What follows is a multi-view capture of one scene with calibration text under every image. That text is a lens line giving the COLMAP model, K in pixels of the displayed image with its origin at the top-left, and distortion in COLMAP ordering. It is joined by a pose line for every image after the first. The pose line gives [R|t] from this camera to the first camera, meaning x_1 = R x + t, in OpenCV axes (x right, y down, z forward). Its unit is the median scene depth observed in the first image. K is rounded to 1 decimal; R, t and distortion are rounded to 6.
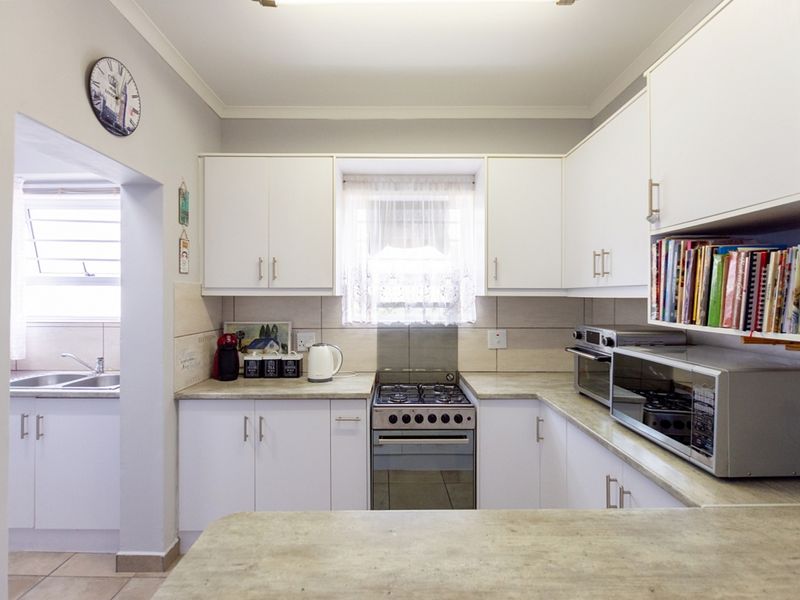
lens RADIAL K [[399.6, 0, 394.7], [0, 399.6, 301.2], [0, 0, 1]] dist [0.029174, -0.000001]
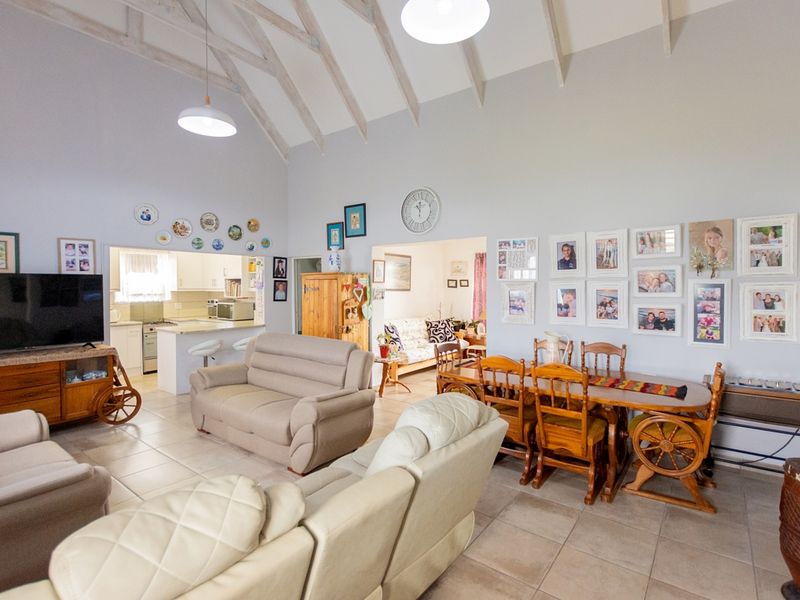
lens RADIAL K [[405.4, 0, 393.8], [0, 405.4, 287.7], [0, 0, 1]] dist [-0.001267, -0.000791]
pose [[0.616480, -0.001451, 0.787369, -1.087082], [0.010029, 0.999932, -0.006010, -0.003903], [-0.787306, 0.011601, 0.616453, -2.014333]]
